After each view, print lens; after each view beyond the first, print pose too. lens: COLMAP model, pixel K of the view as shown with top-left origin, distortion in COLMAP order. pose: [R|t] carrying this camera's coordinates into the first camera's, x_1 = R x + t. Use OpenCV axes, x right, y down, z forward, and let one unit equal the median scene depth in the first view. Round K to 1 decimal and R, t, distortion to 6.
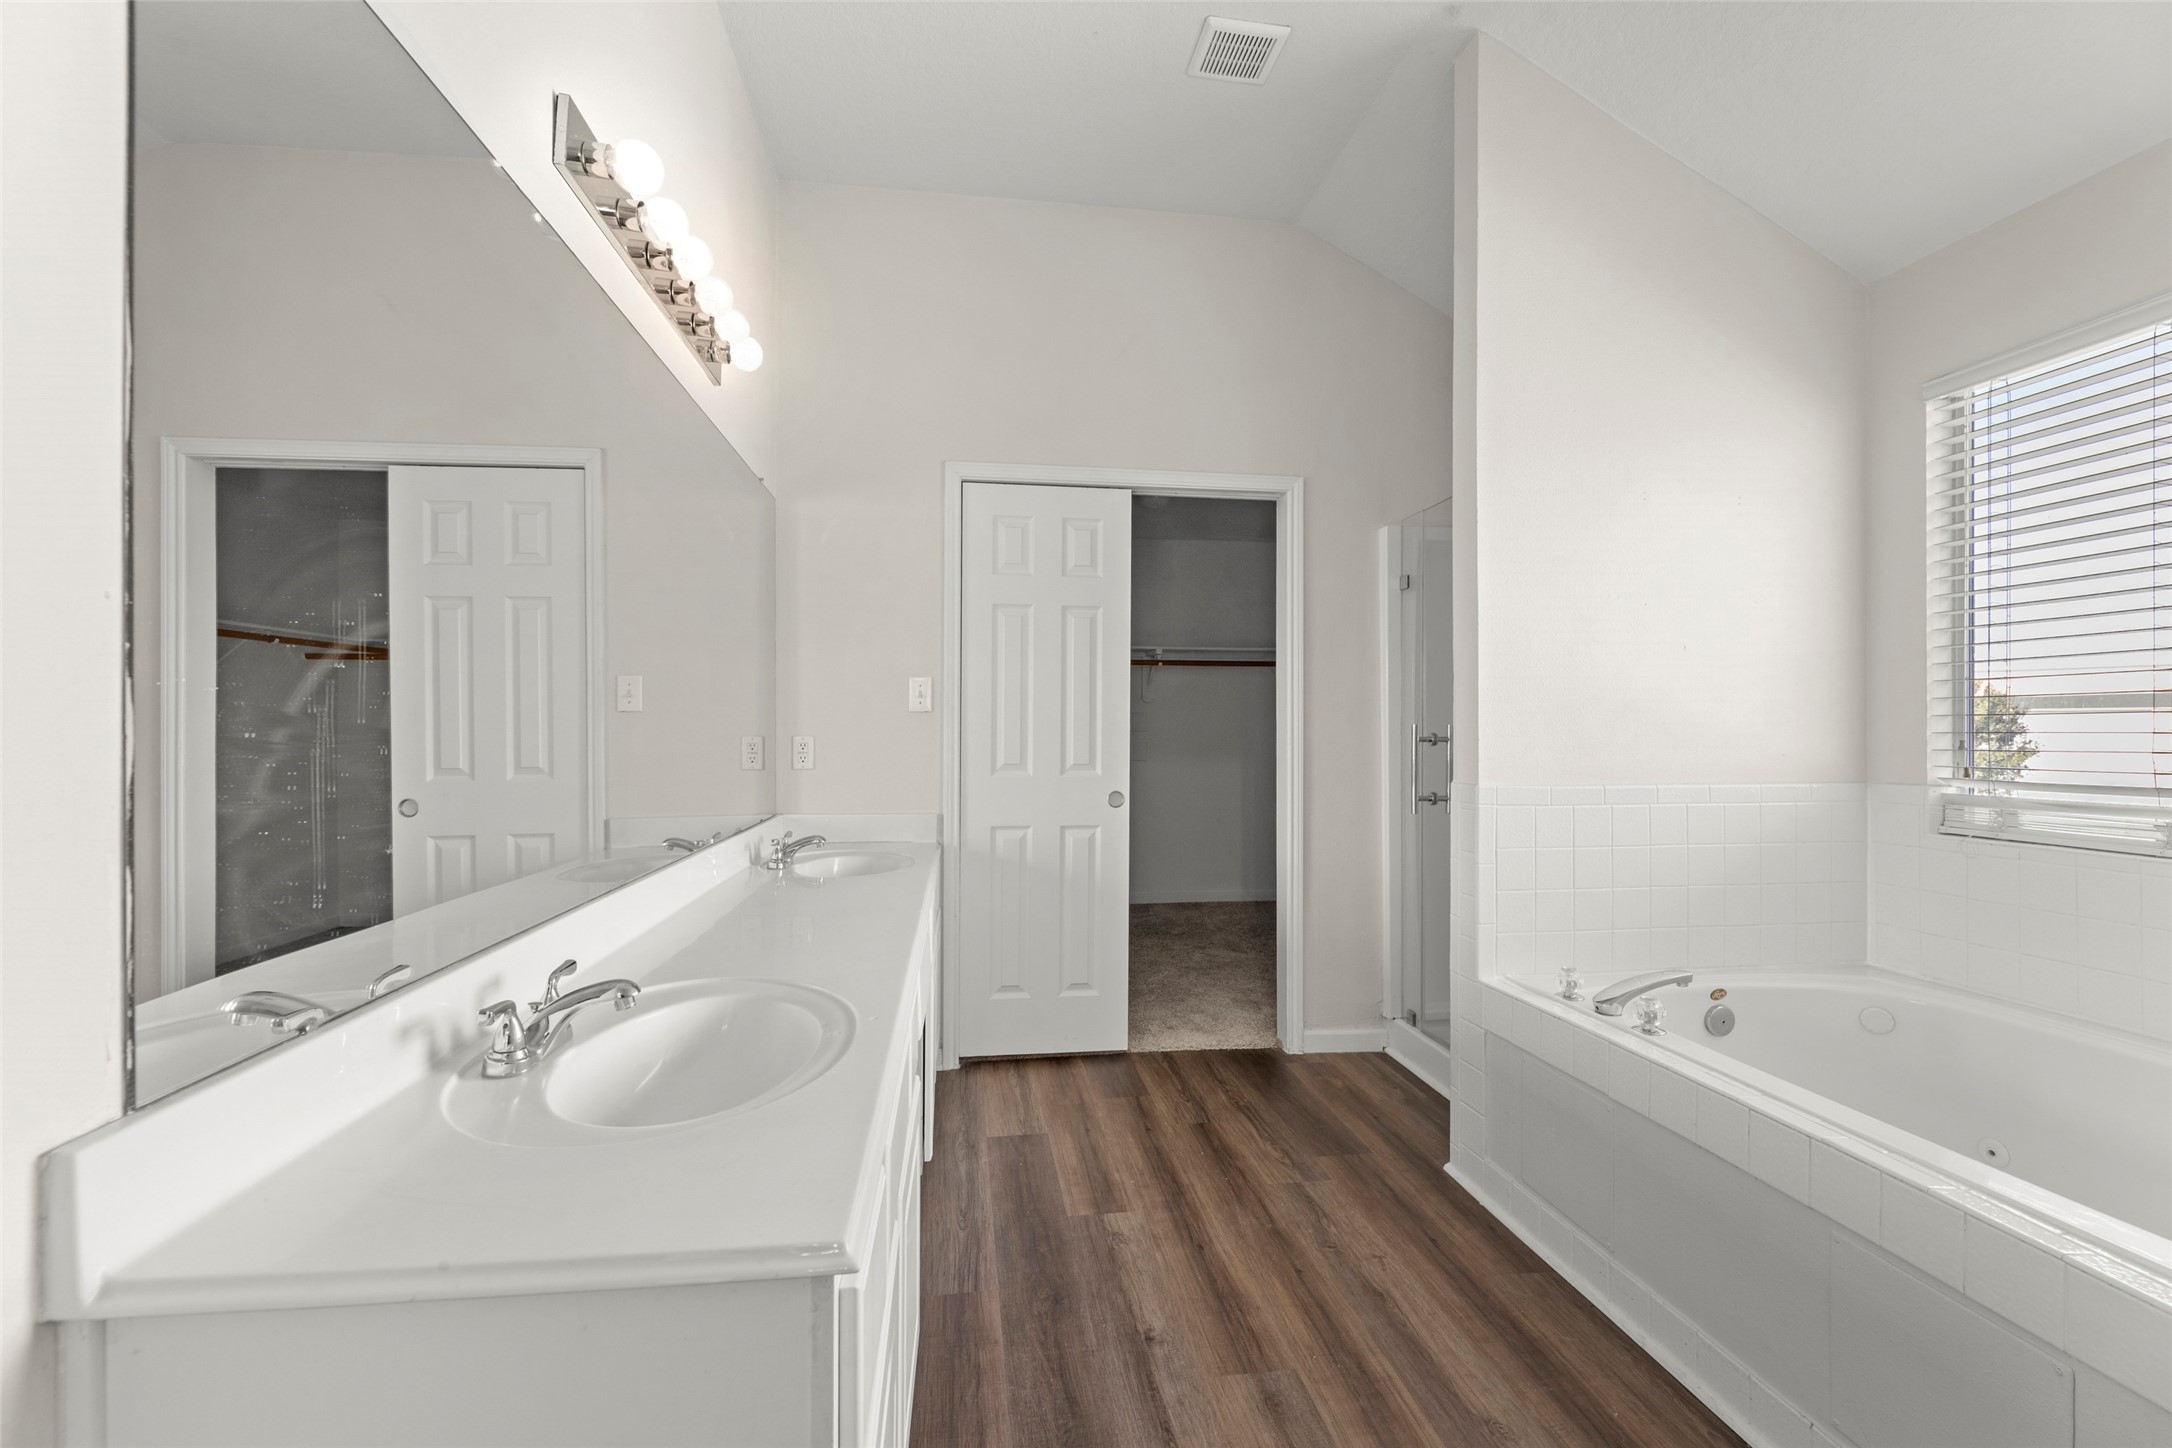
lens RADIAL K [[879.2, 0, 1087.5], [0, 879.2, 724.6], [0, 0, 1]] dist [-0.002335, 0.000471]
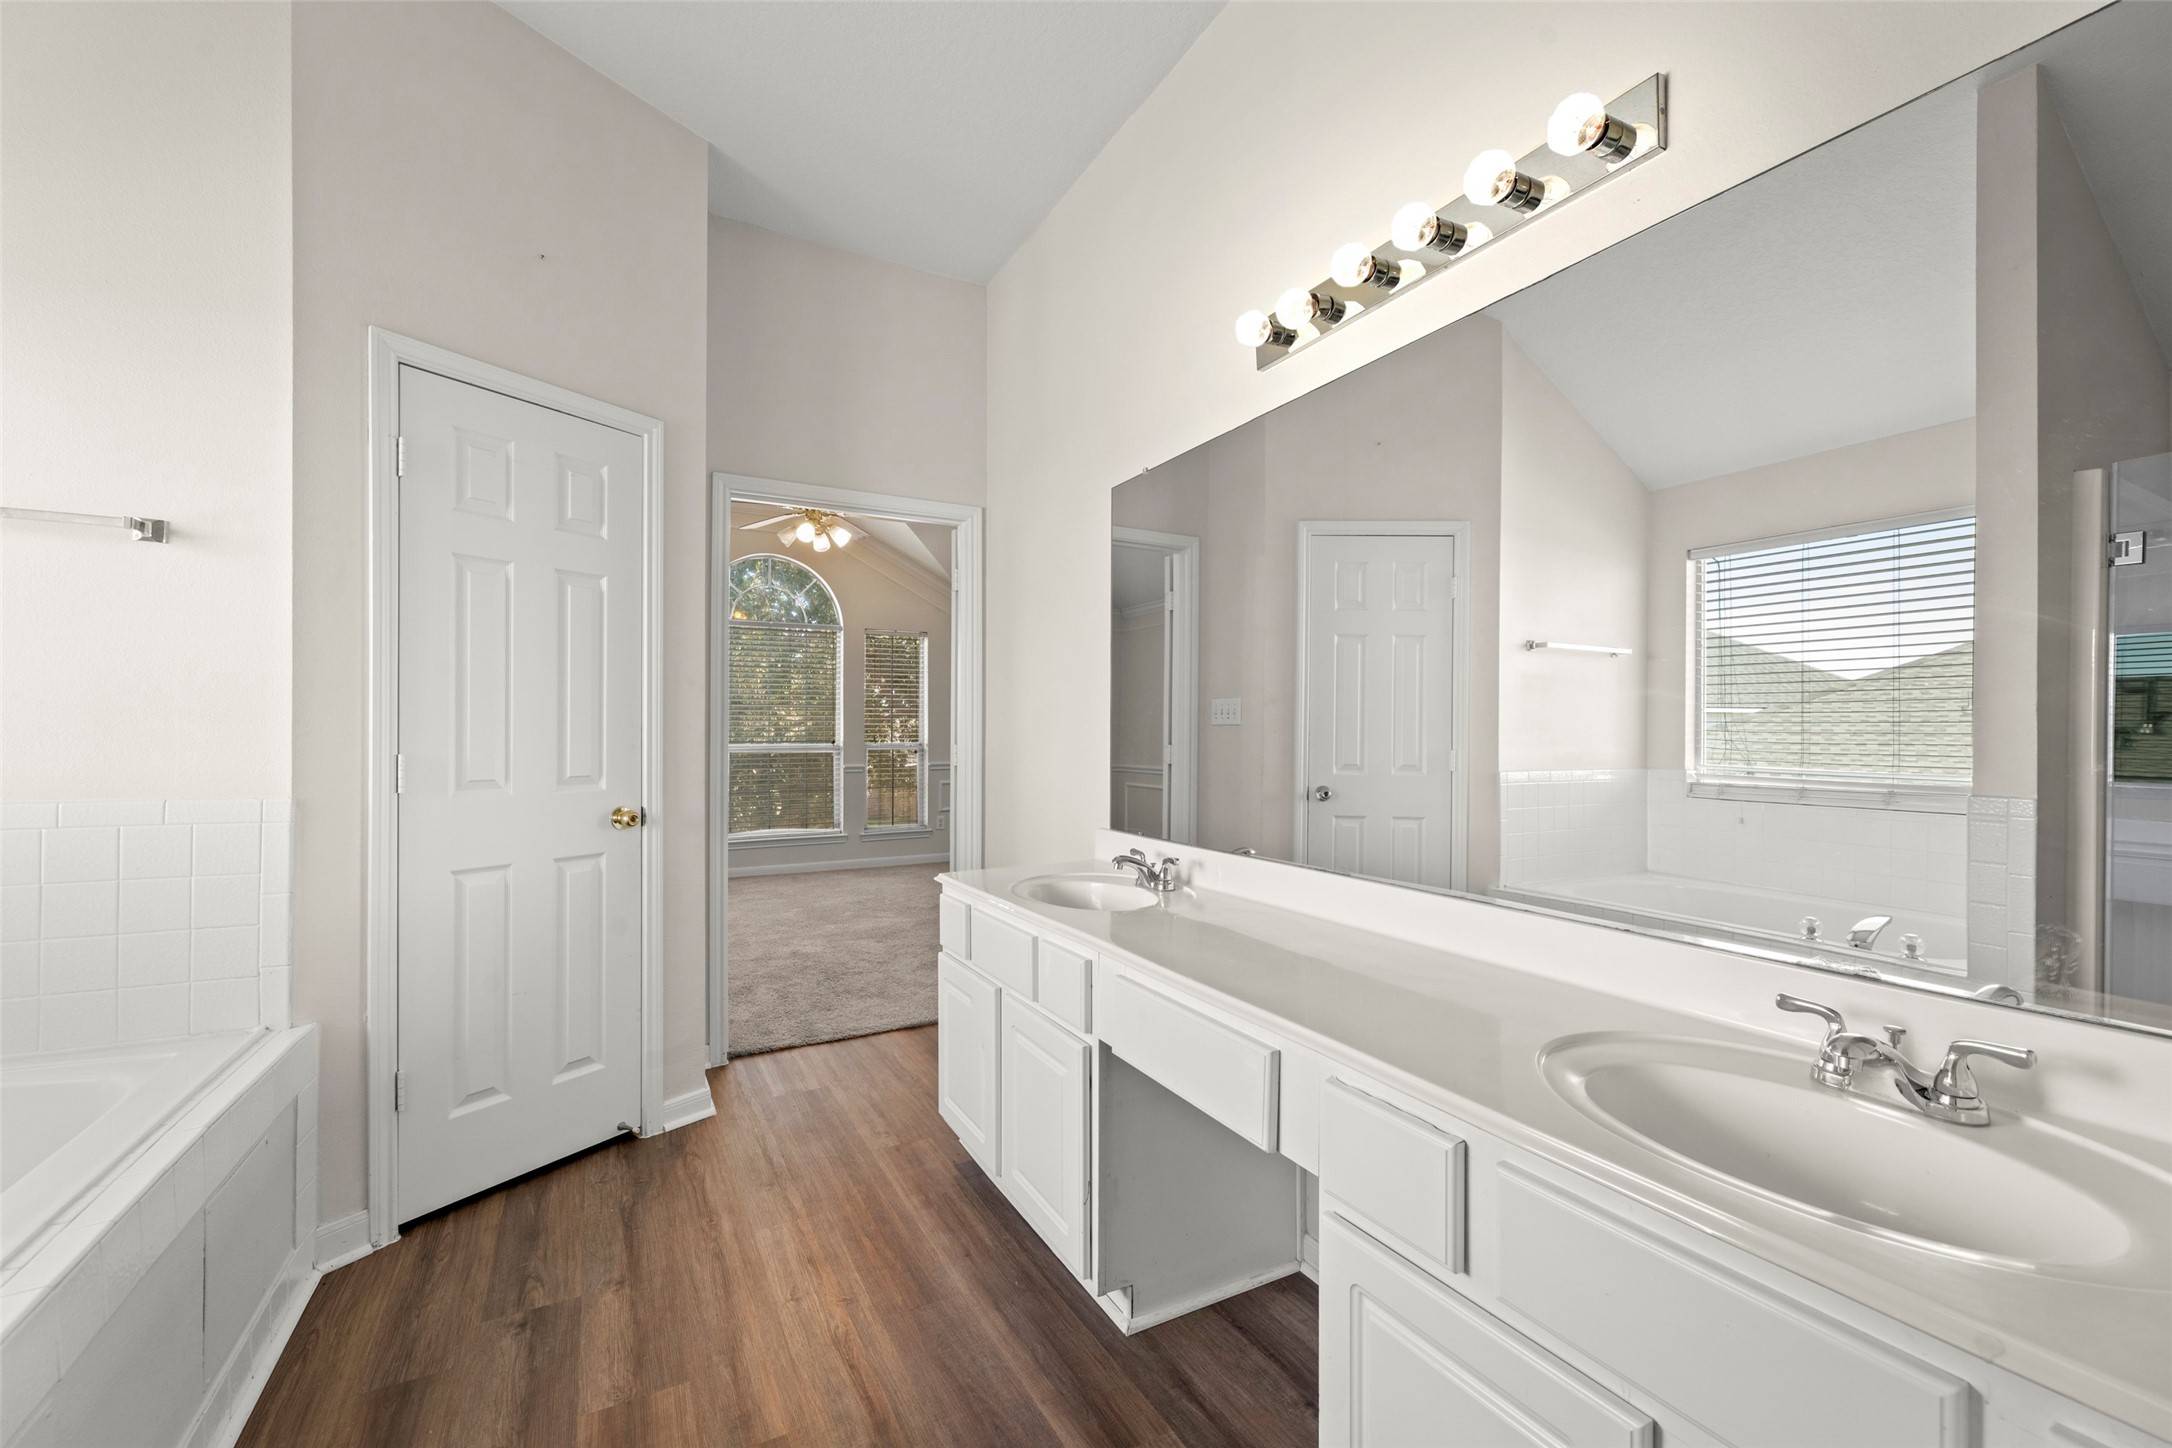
lens RADIAL K [[879.2, 0, 1086.1], [0, 879.2, 728.9], [0, 0, 1]] dist [-0.002335, 0.000471]
pose [[-0.937646, -0.003885, -0.347569, 0.194601], [-0.004097, 0.999992, -0.000125, -0.005566], [0.347566, 0.001307, -0.937654, 2.064998]]
